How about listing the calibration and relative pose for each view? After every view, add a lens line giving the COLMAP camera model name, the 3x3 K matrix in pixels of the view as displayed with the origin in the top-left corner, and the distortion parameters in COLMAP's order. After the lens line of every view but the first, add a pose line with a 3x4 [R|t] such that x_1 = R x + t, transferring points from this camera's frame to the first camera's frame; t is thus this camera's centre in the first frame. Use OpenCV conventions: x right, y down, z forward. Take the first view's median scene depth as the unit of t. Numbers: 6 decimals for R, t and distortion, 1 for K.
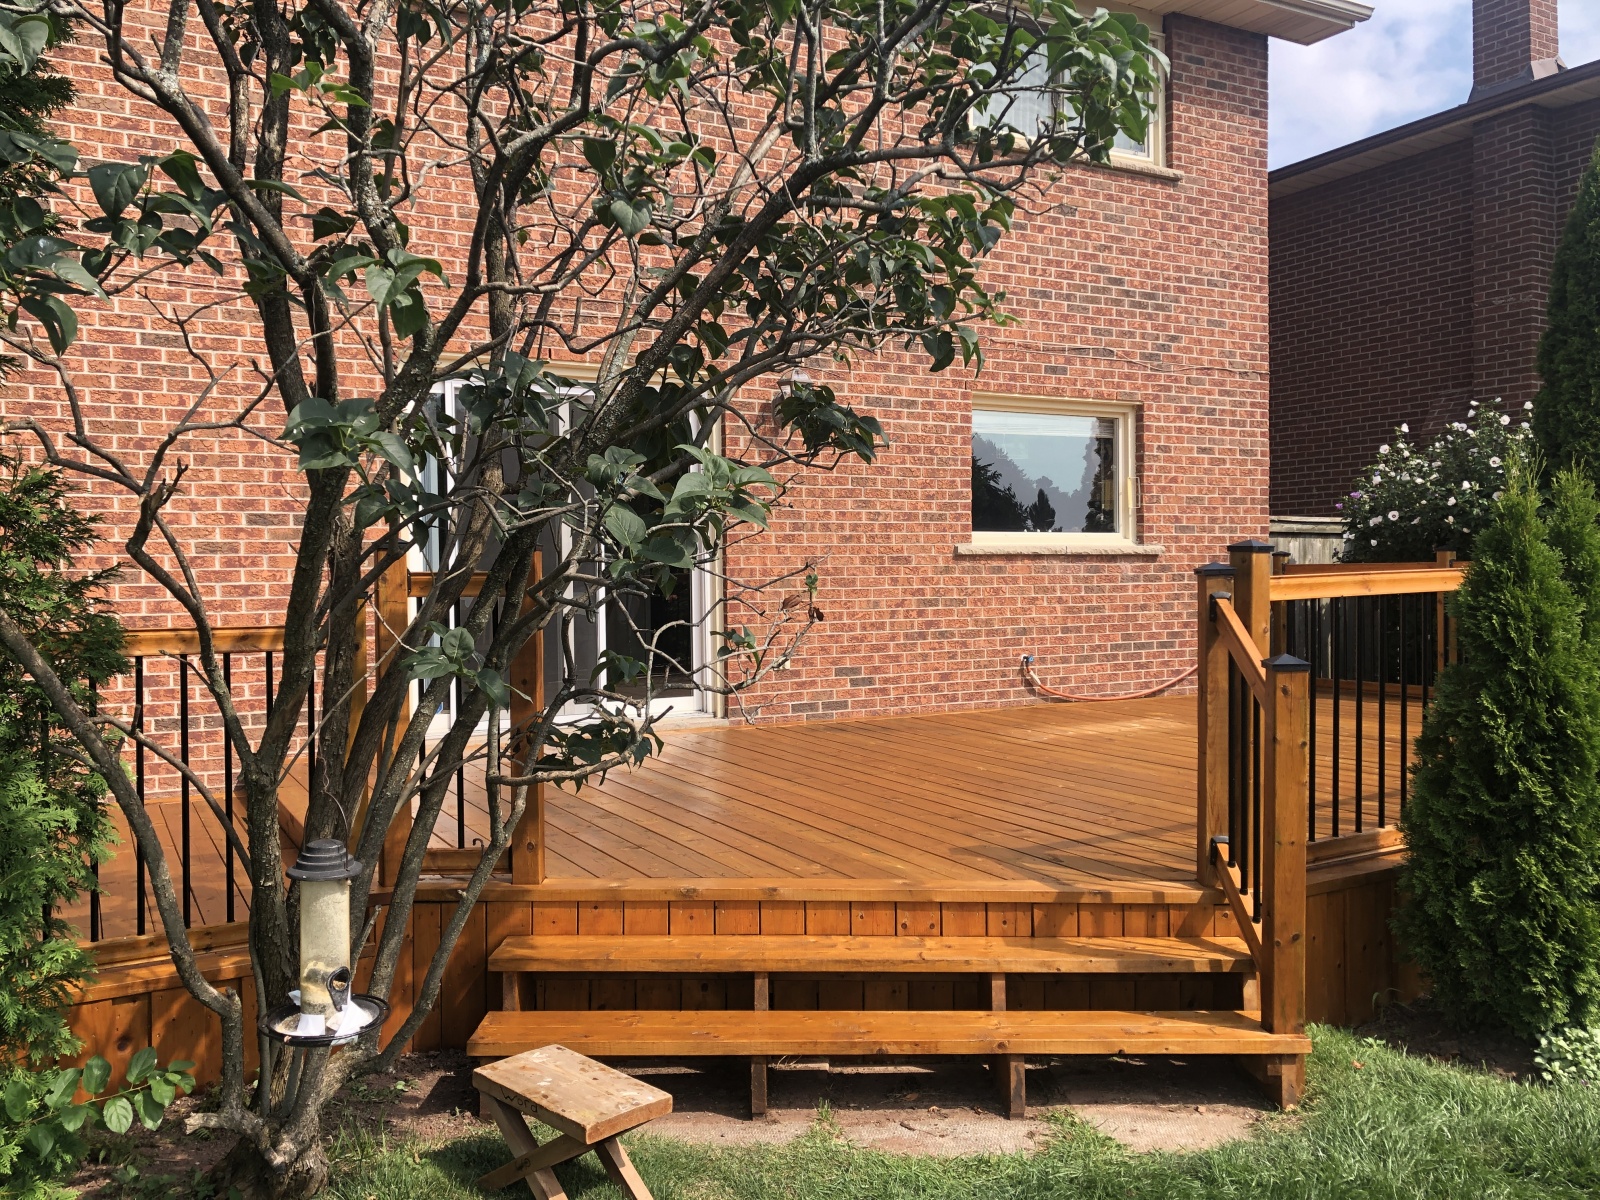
lens RADIAL K [[1291.0, 0, 793.3], [0, 1291.0, 599.7], [0, 0, 1]] dist [0.067892, -0.076919]
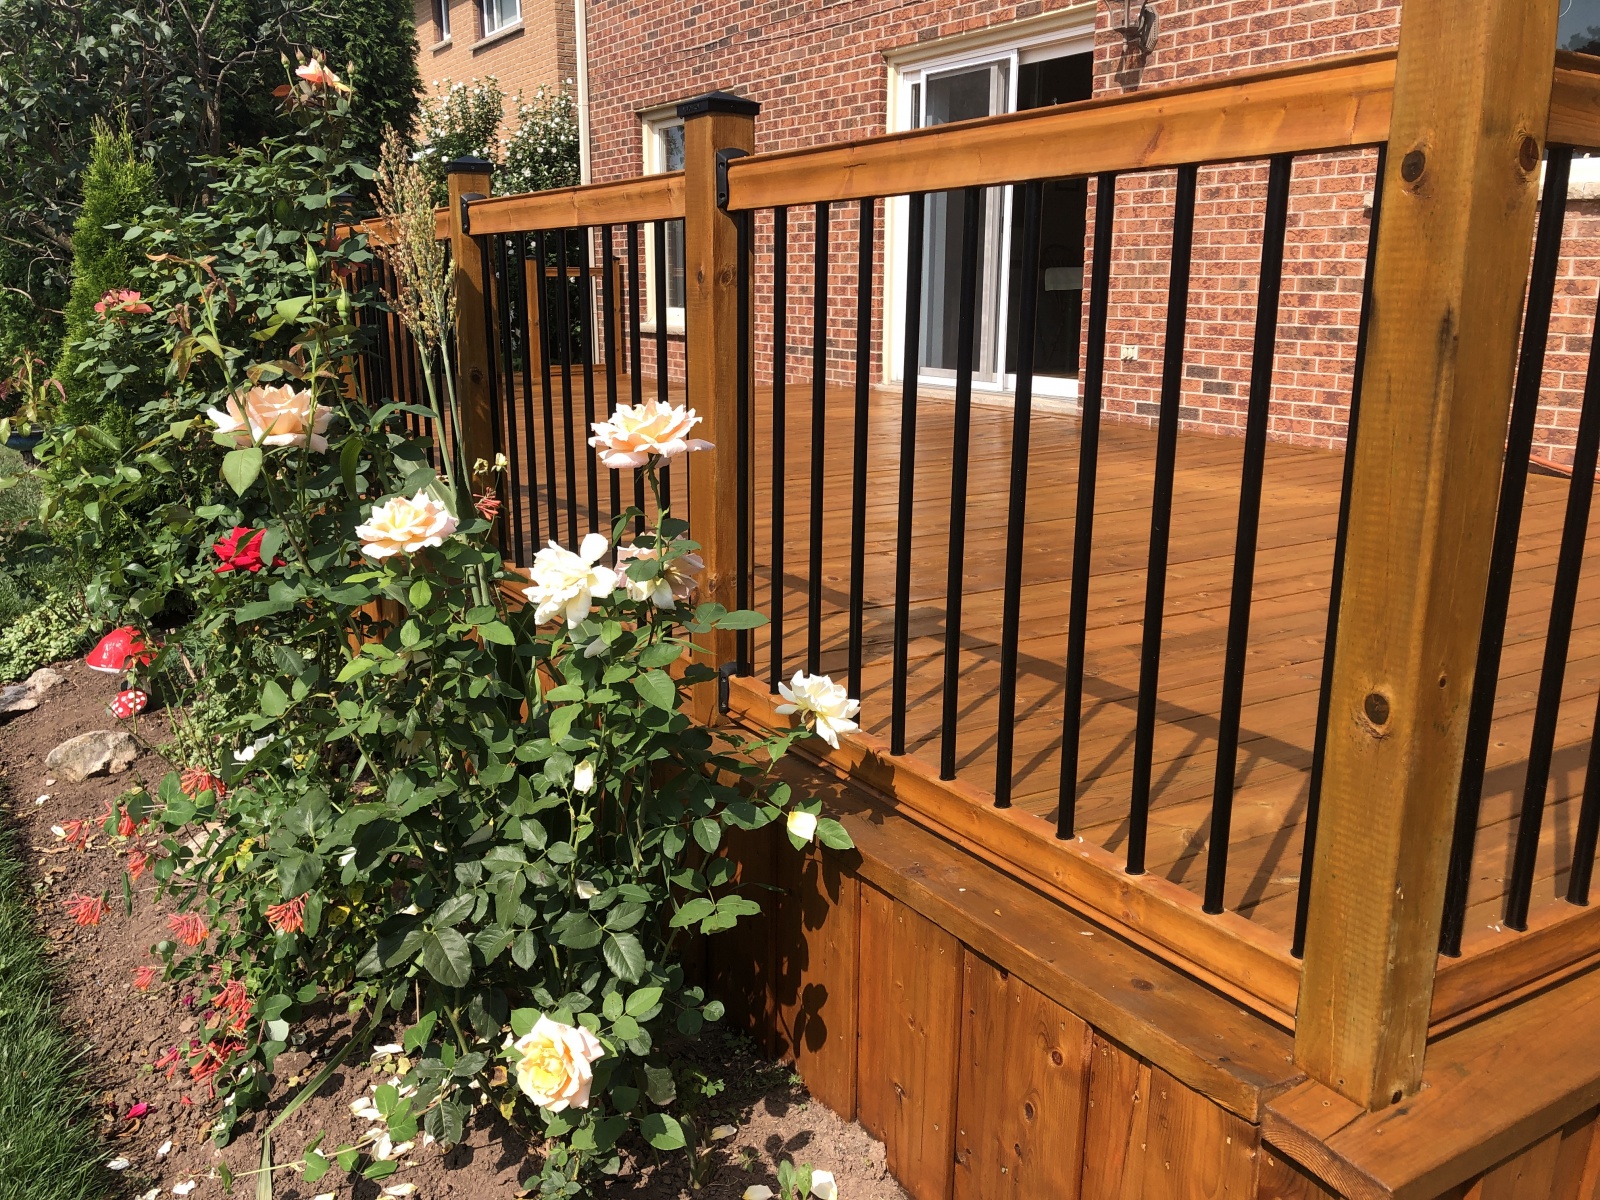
lens RADIAL K [[1291.0, 0, 781.3], [0, 1291.0, 597.7], [0, 0, 1]] dist [0.067892, -0.076919]
pose [[0.066537, 0.250938, -0.965714, 0.803039], [-0.030301, 0.967920, 0.249424, -0.000854], [0.997324, 0.012666, 0.072006, 0.676966]]
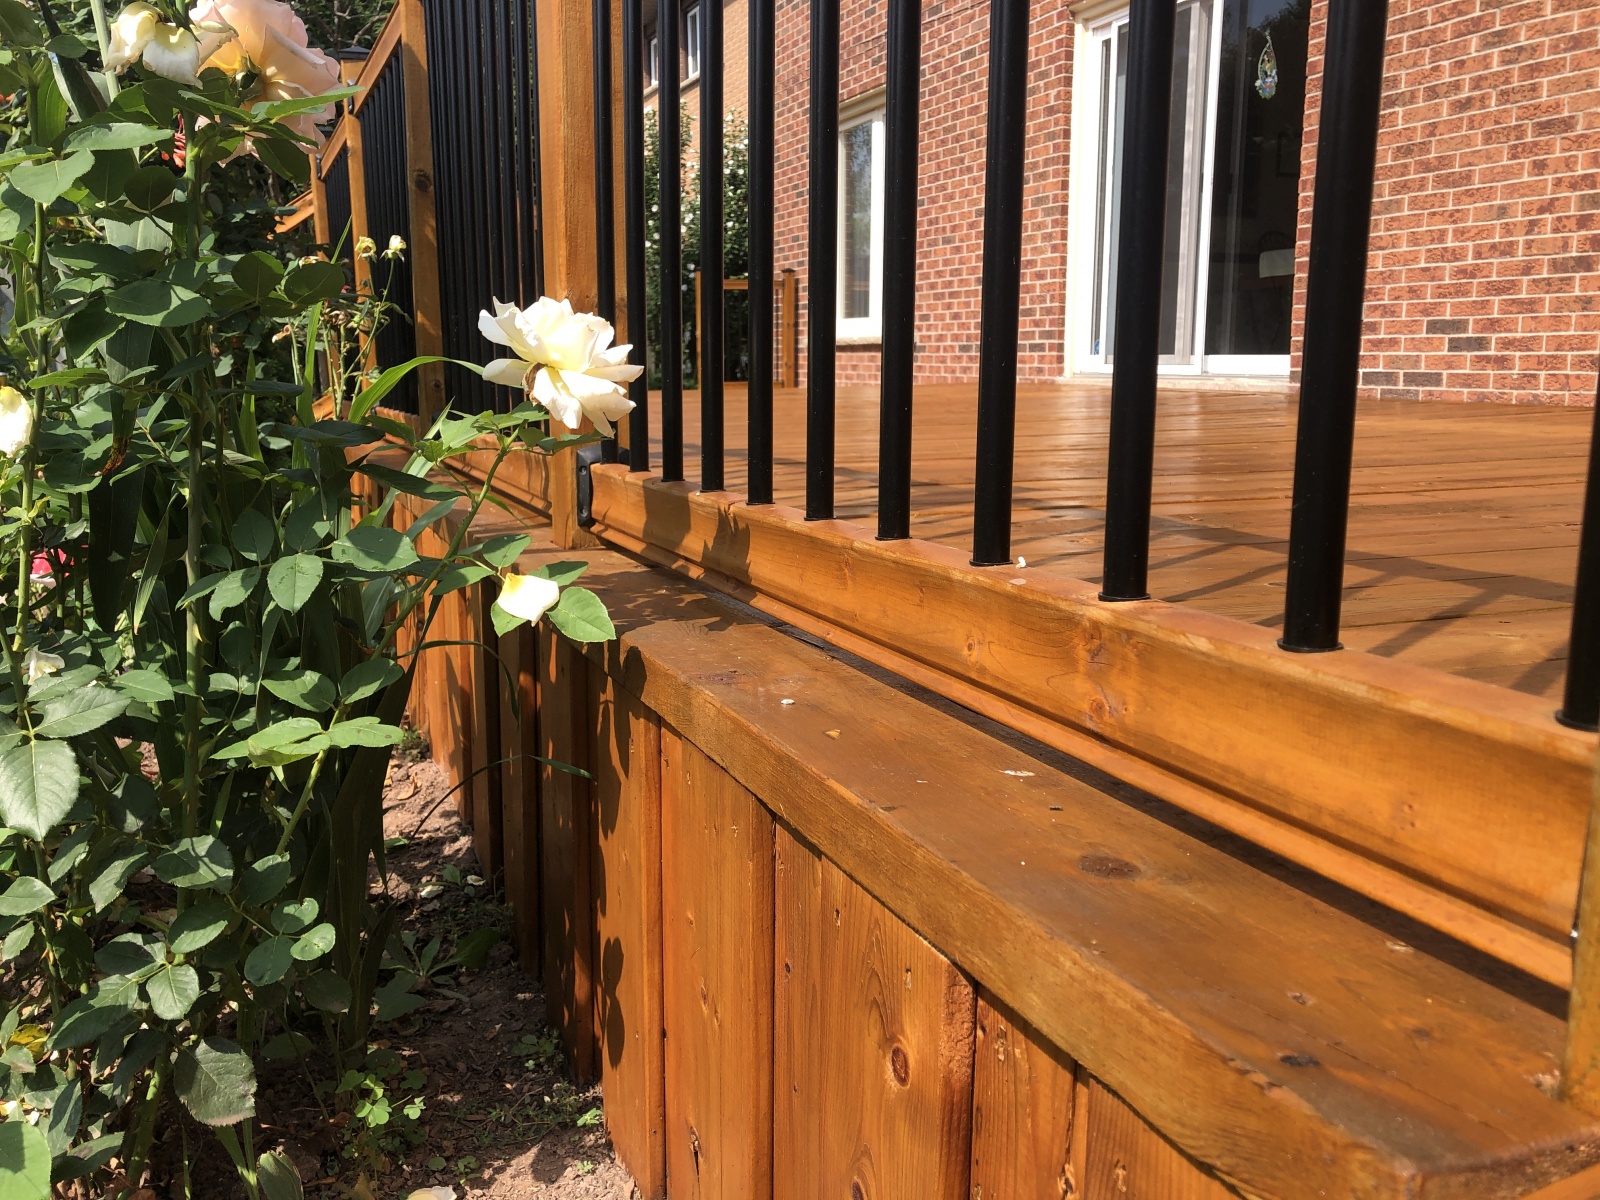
lens RADIAL K [[1291.0, 0, 778.1], [0, 1291.0, 595.8], [0, 0, 1]] dist [0.067892, -0.076919]
pose [[-0.104891, 0.192448, -0.975685, 0.712045], [-0.023812, 0.980330, 0.195924, 0.065879], [0.994199, 0.043783, -0.098245, 0.727580]]
